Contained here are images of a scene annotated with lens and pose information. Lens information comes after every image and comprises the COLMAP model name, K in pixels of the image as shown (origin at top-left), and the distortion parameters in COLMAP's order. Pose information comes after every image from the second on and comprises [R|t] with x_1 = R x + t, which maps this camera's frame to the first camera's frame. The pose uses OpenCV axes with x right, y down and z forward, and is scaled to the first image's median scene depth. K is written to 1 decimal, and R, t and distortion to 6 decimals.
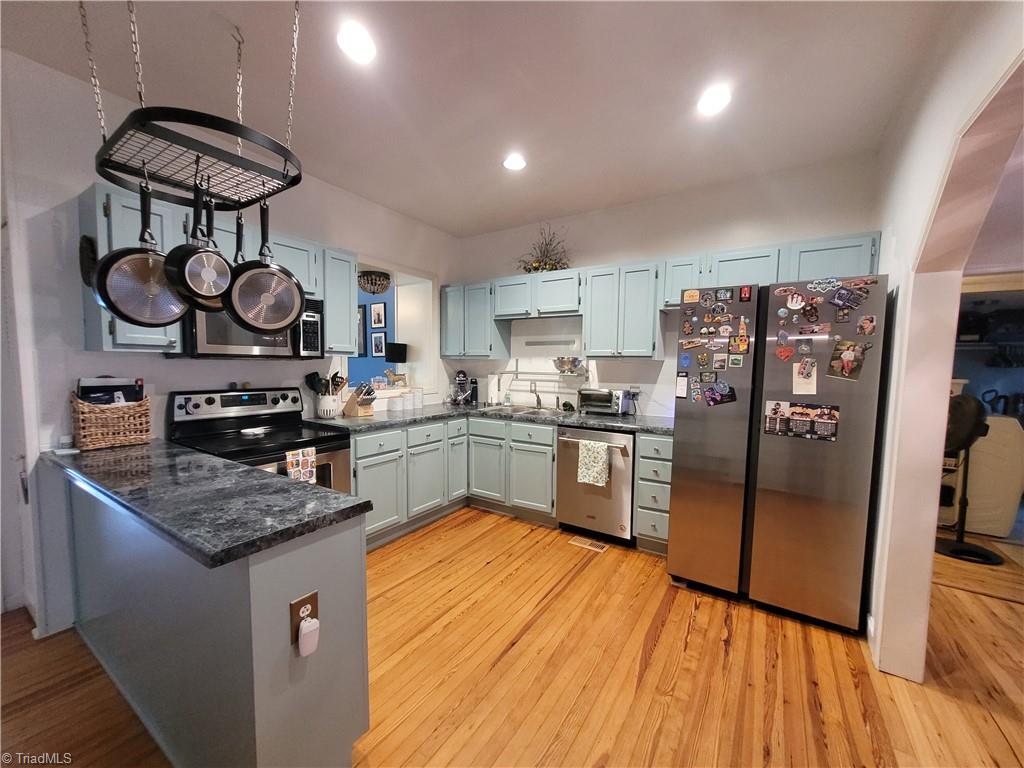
lens RADIAL K [[401.7, 0, 511.3], [0, 401.7, 390.4], [0, 0, 1]] dist [-0.000427, -0.000167]
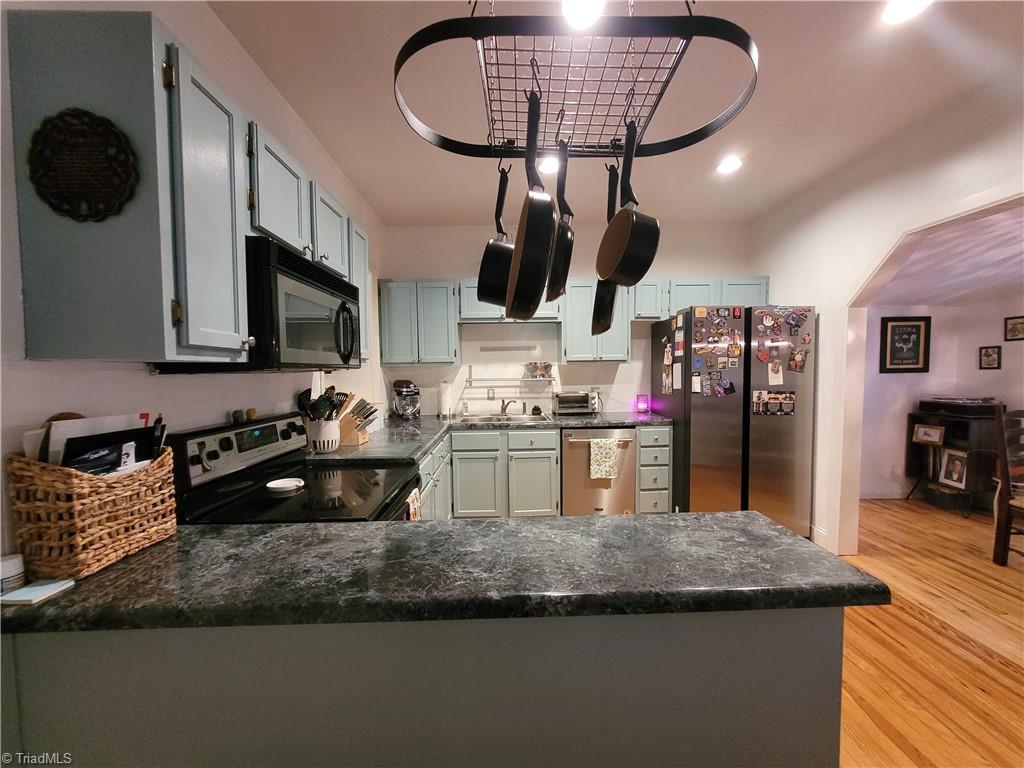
lens RADIAL K [[401.7, 0, 512.6], [0, 401.7, 391.1], [0, 0, 1]] dist [-0.000427, -0.000167]
pose [[0.827832, -0.054251, 0.558347, -0.786039], [0.061981, 0.998064, 0.005080, -0.030516], [-0.557541, 0.030402, 0.829592, 0.299415]]
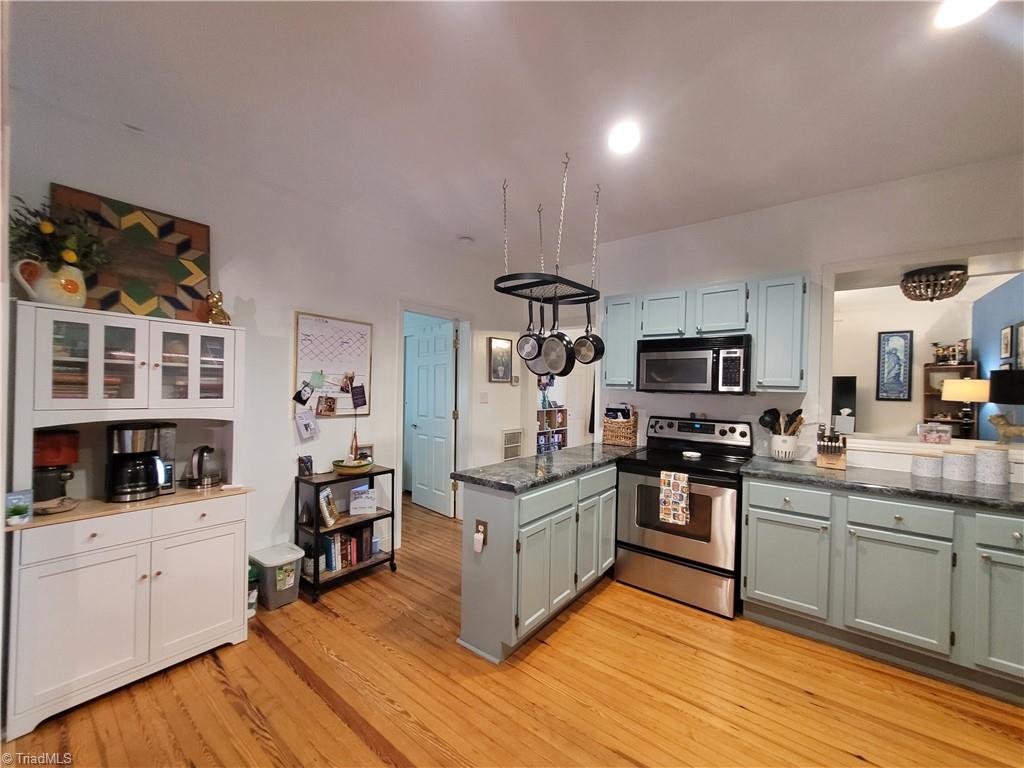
lens RADIAL K [[401.7, 0, 510.5], [0, 401.7, 387.8], [0, 0, 1]] dist [-0.000427, -0.000167]
pose [[-0.086466, -0.009957, -0.996205, 0.666172], [-0.088193, 0.996101, -0.002301, -0.050180], [0.992343, 0.087660, -0.087007, 0.627382]]
